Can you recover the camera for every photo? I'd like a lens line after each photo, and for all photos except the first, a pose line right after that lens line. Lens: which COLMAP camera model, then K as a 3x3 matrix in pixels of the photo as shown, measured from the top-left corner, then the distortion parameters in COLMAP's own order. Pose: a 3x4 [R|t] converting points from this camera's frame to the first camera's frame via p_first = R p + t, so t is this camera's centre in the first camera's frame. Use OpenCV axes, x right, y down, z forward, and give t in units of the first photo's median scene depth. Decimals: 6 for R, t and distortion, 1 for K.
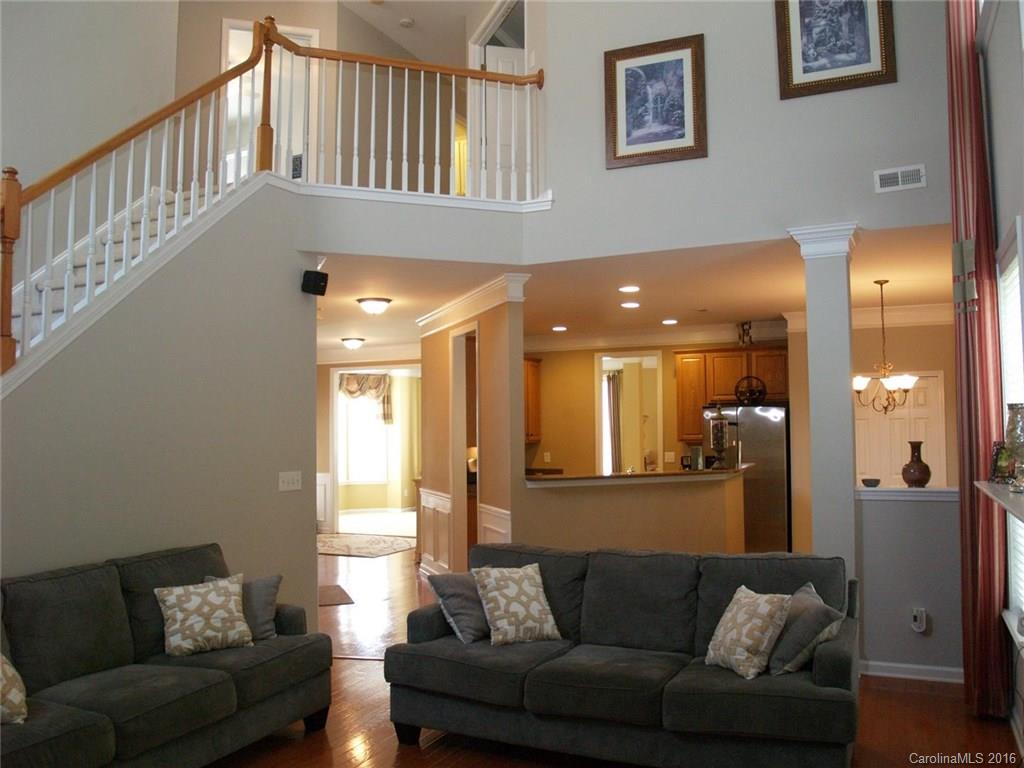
lens RADIAL K [[826.9, 0, 512.0], [0, 826.9, 384.0], [0, 0, 1]] dist [-0.133963, 0.084086]
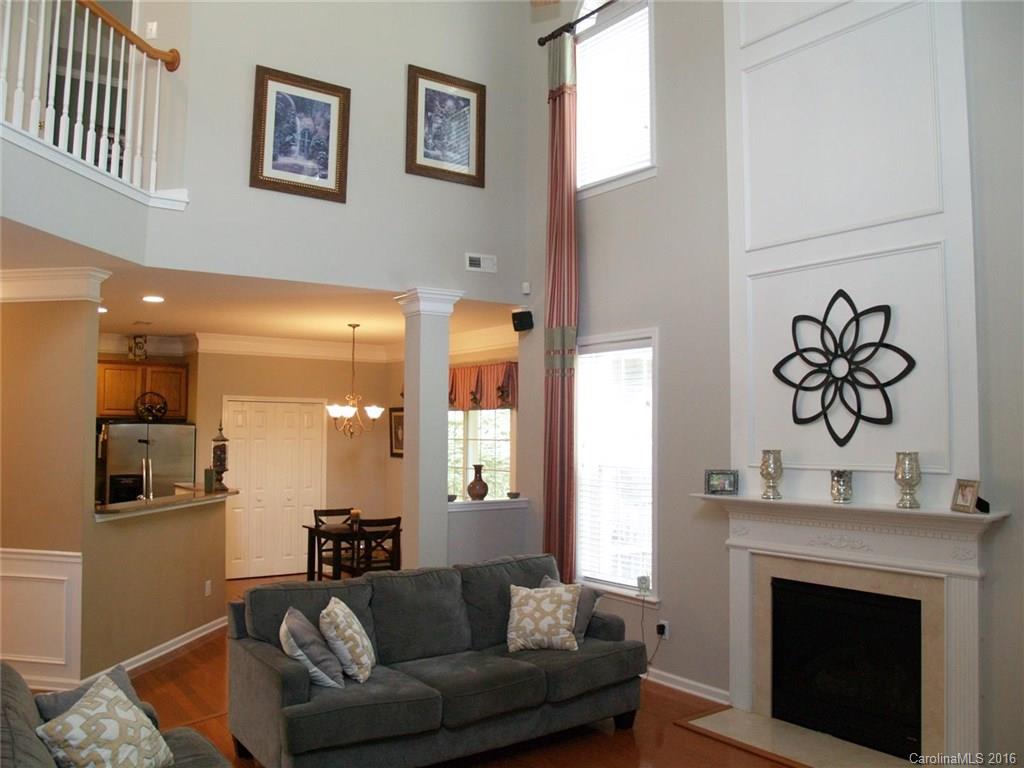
lens RADIAL K [[826.9, 0, 512.0], [0, 826.9, 384.0], [0, 0, 1]] dist [-0.133963, 0.084086]
pose [[0.484188, 0.062167, 0.872753, -0.572738], [-0.056538, 0.997611, -0.039694, -0.008863], [-0.873135, -0.030124, 0.486546, 0.263497]]
